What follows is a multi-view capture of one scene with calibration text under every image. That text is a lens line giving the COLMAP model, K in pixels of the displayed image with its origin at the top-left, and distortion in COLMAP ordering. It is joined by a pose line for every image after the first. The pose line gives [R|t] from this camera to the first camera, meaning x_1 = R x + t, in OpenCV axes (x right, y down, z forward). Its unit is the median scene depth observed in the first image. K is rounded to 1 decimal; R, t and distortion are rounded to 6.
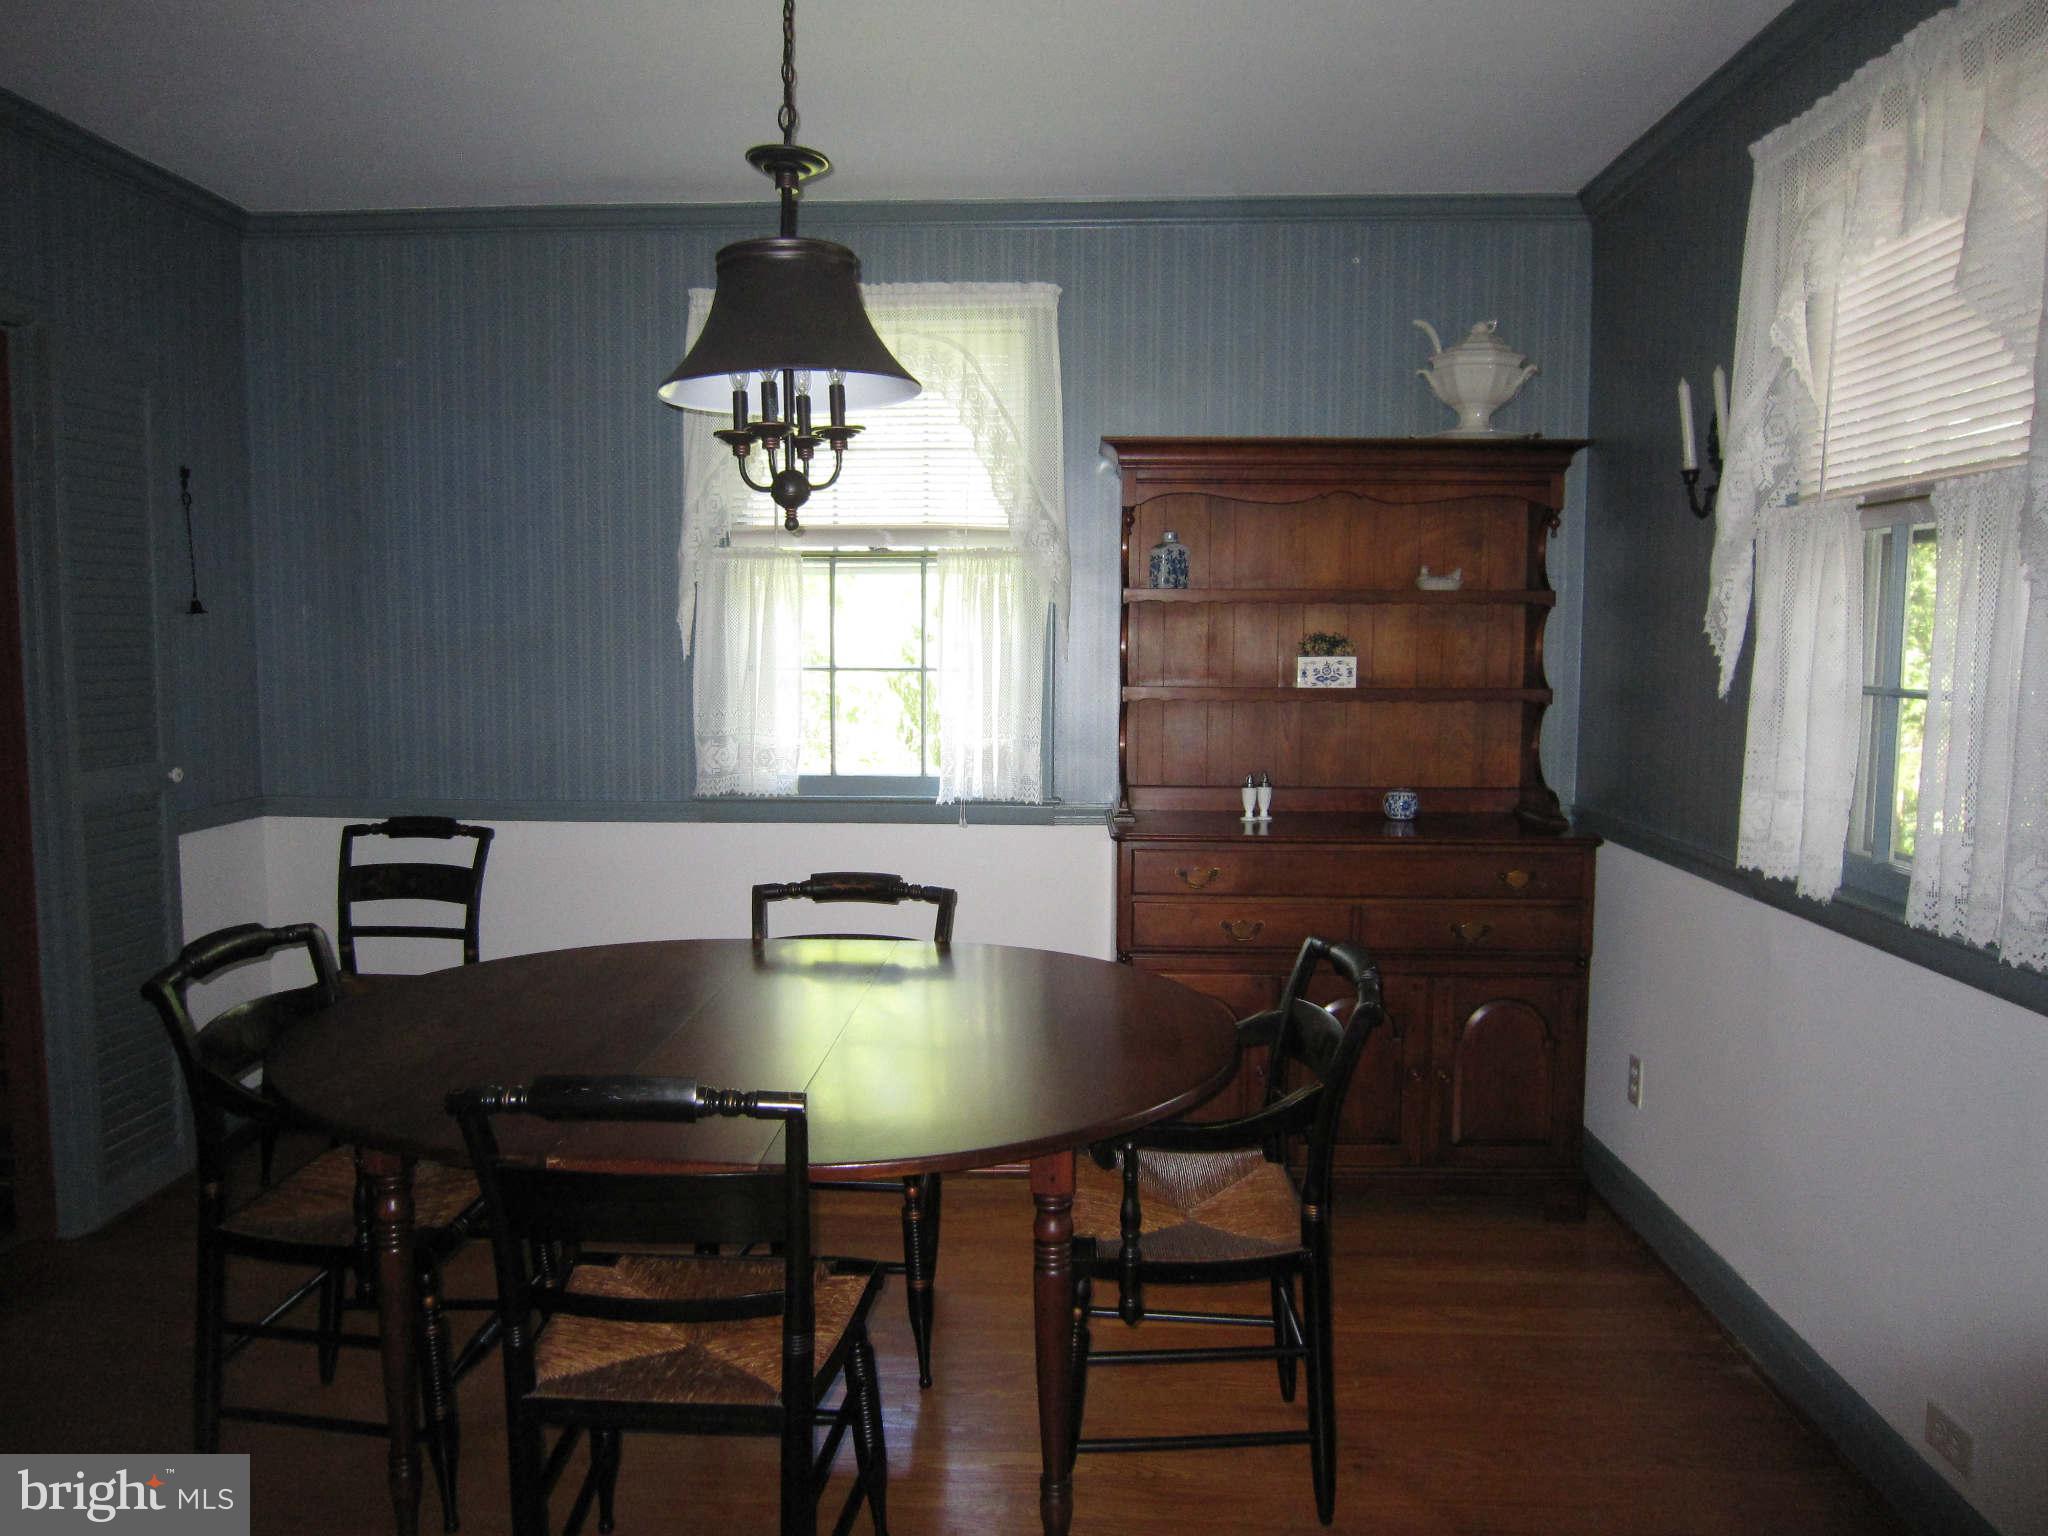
lens RADIAL K [[1435.1, 0, 1024.0], [0, 1435.1, 768.0], [0, 0, 1]] dist [-0.085582, 0.075313]
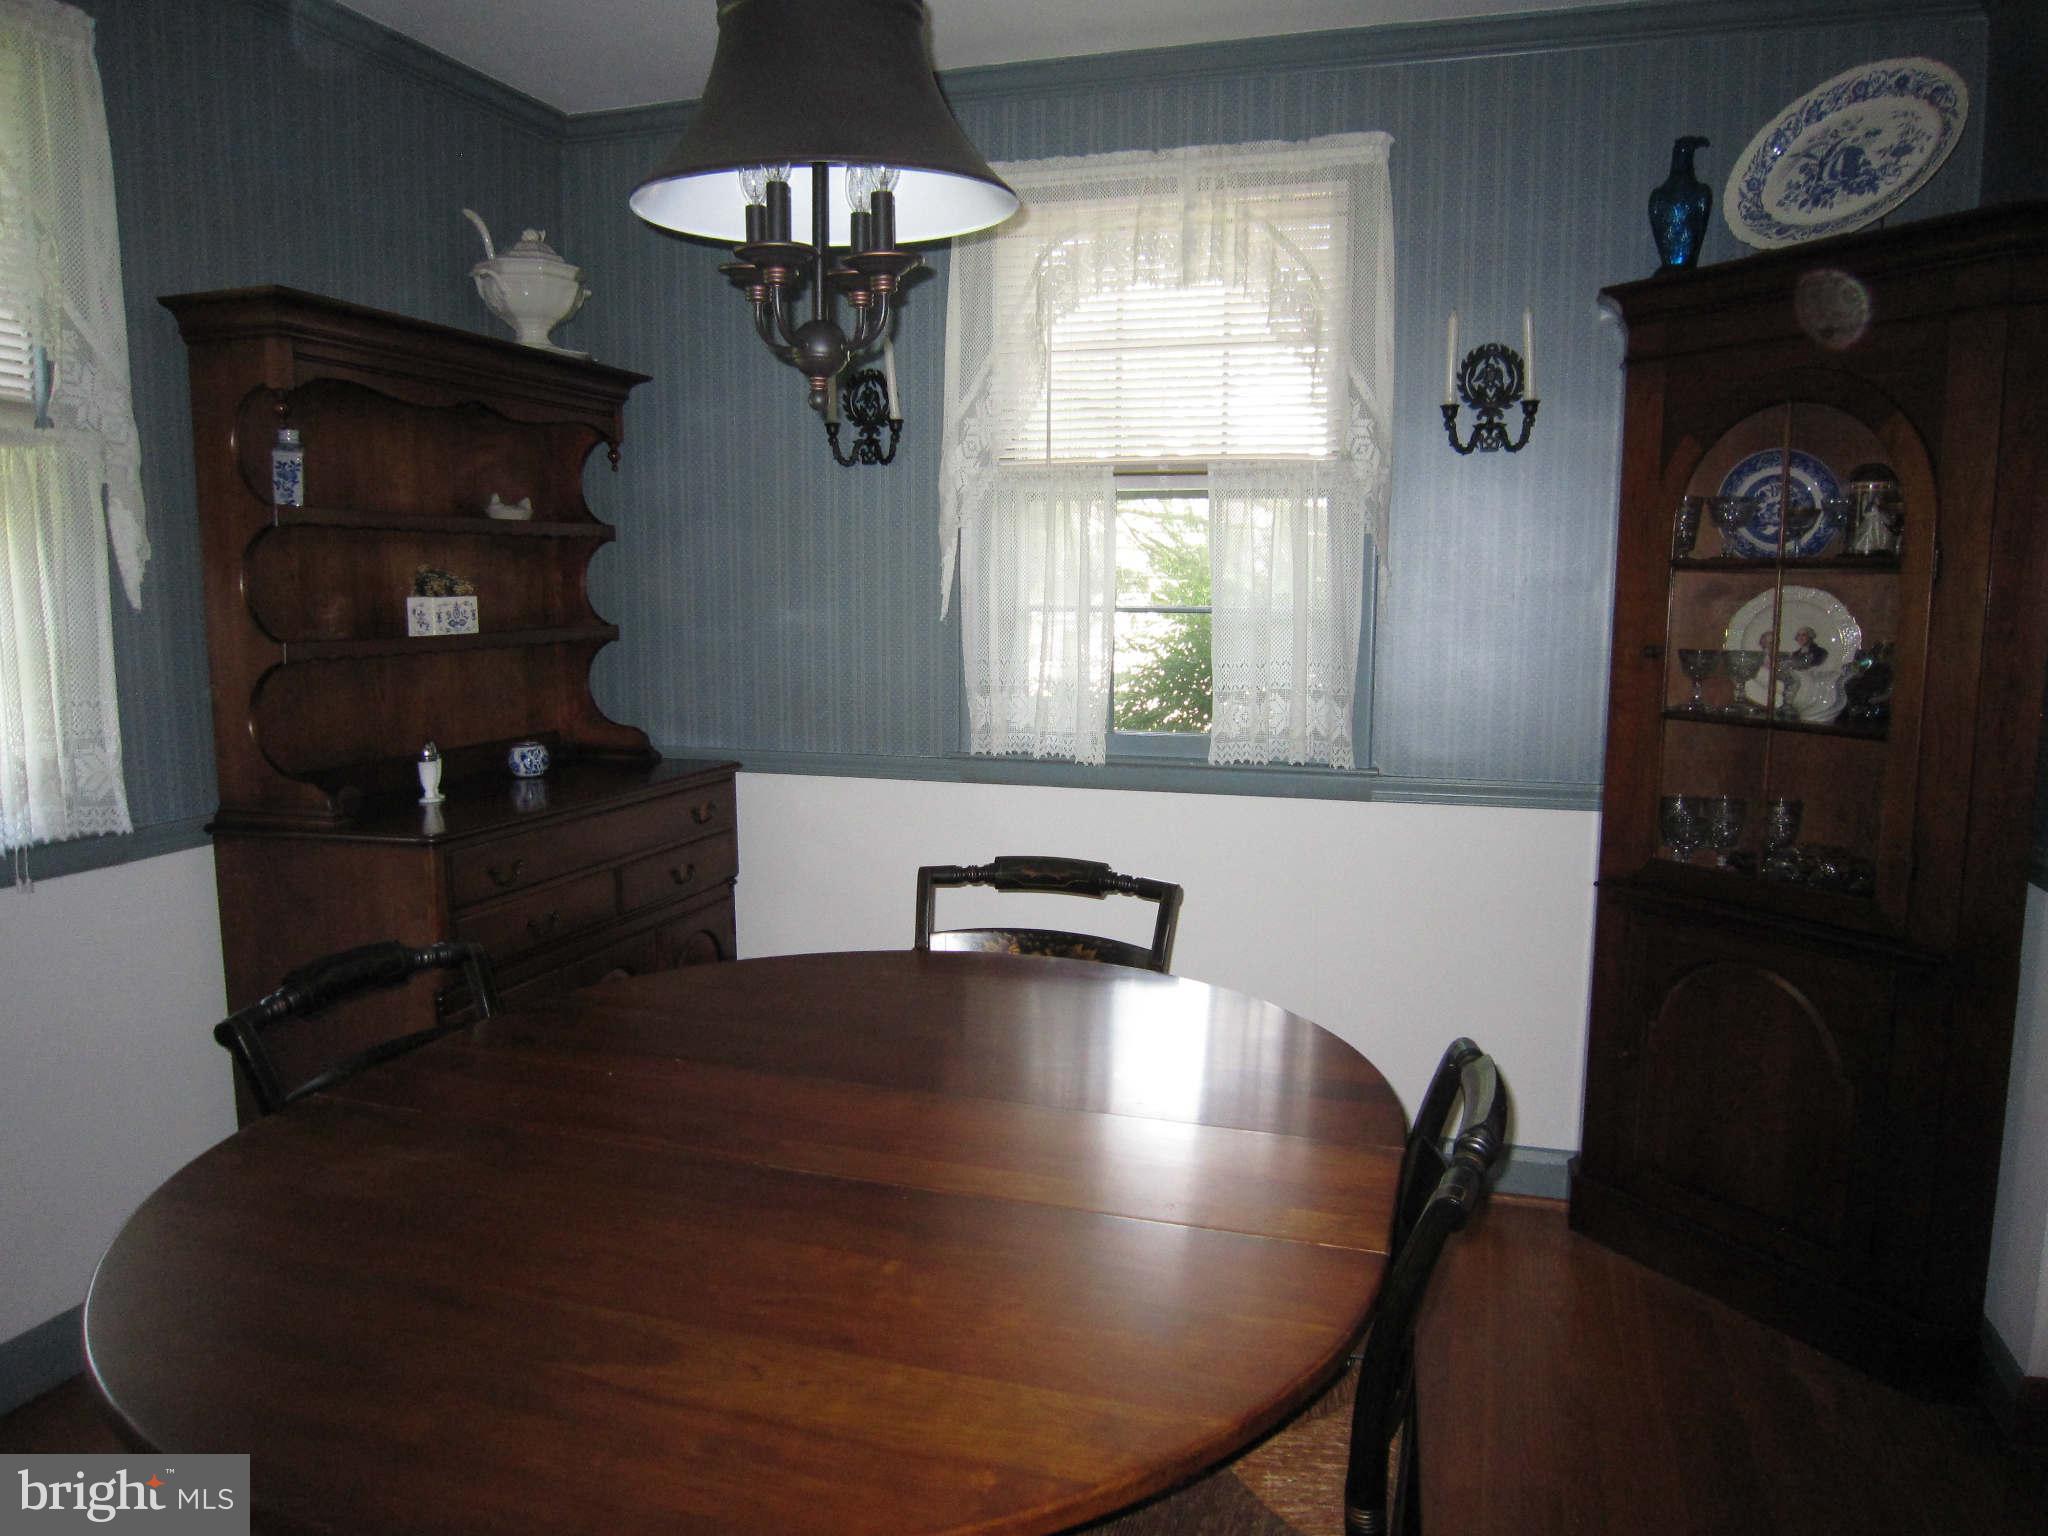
lens RADIAL K [[1435.1, 0, 1024.0], [0, 1435.1, 768.0], [0, 0, 1]] dist [-0.085582, 0.075313]
pose [[0.268009, -0.131411, 0.954412, -0.516185], [0.089787, 0.989749, 0.111064, -0.041266], [-0.959224, 0.055927, 0.277060, 0.463075]]
